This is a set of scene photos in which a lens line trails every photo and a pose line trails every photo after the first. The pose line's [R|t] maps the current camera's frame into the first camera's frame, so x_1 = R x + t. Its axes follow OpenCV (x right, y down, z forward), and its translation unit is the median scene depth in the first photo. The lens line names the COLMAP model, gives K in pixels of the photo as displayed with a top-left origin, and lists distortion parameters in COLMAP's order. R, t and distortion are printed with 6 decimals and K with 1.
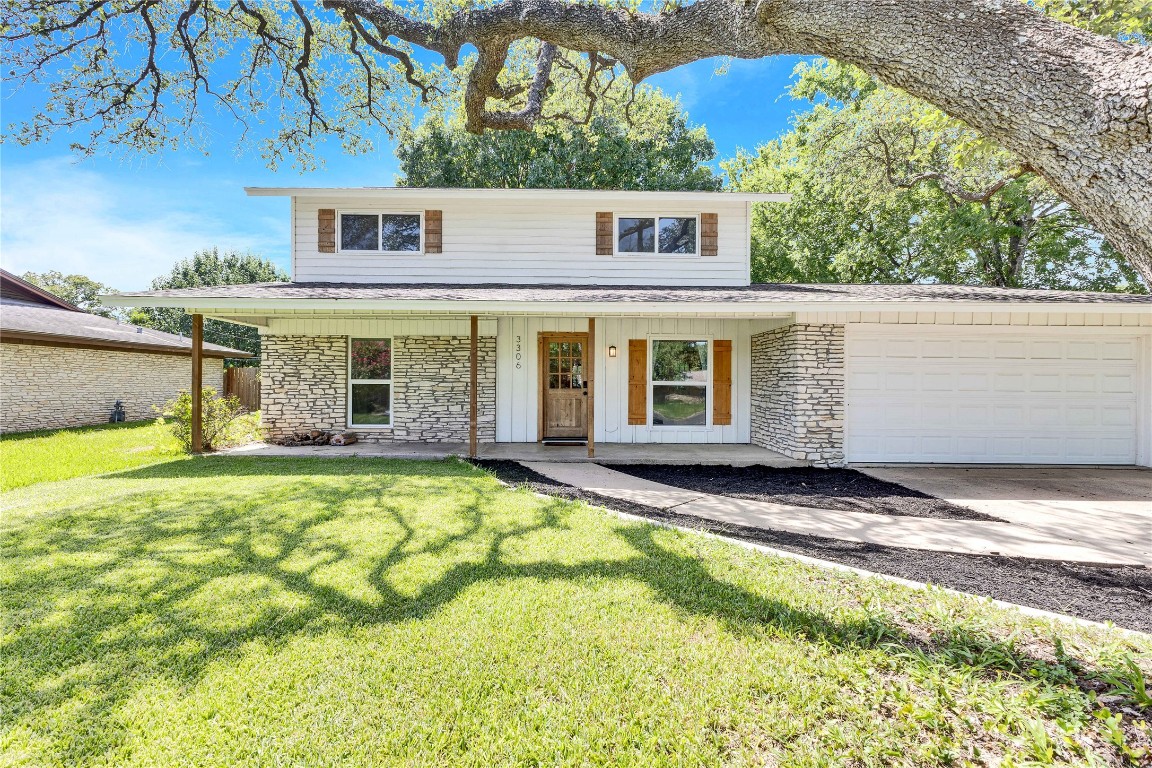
lens RADIAL K [[485.3, 0, 576.0], [0, 485.3, 384.0], [0, 0, 1]] dist [0.001140, 0.000396]
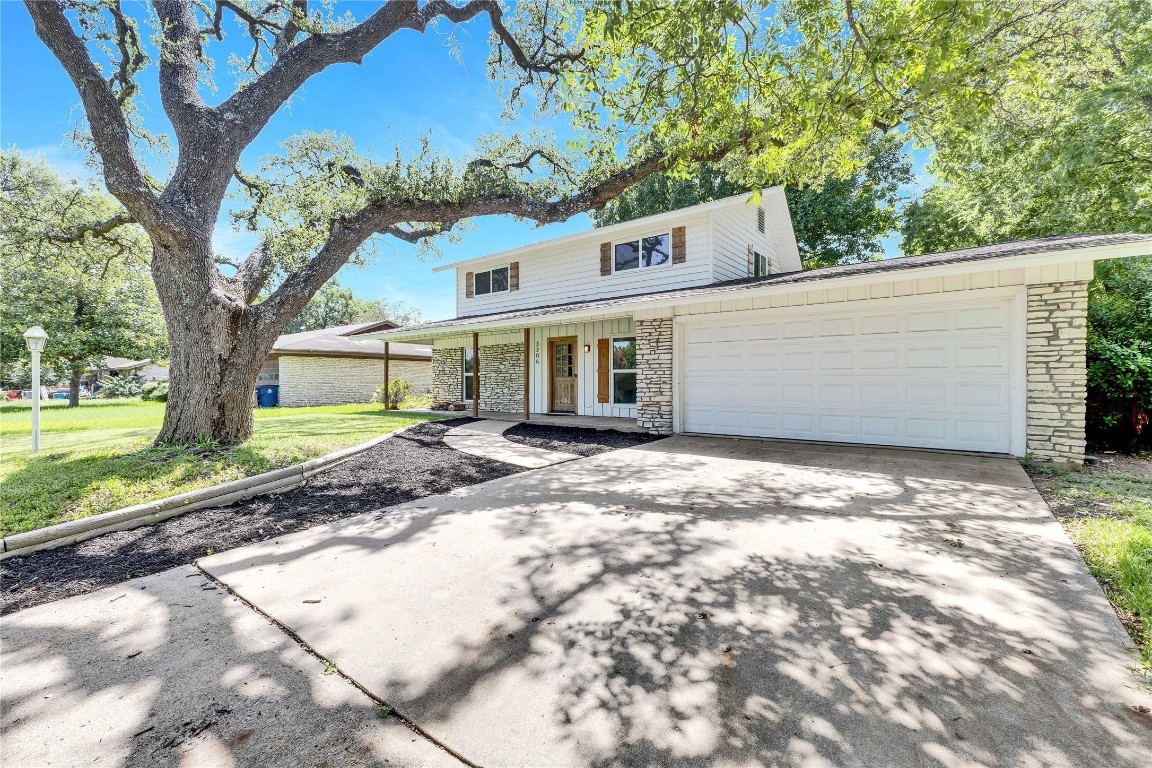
lens RADIAL K [[485.3, 0, 576.0], [0, 485.3, 384.0], [0, 0, 1]] dist [0.001140, 0.000396]
pose [[0.782909, -0.005305, -0.622114, 0.892732], [0.001840, 0.999979, -0.006211, 0.040131], [0.622133, 0.003718, 0.782902, -0.085883]]
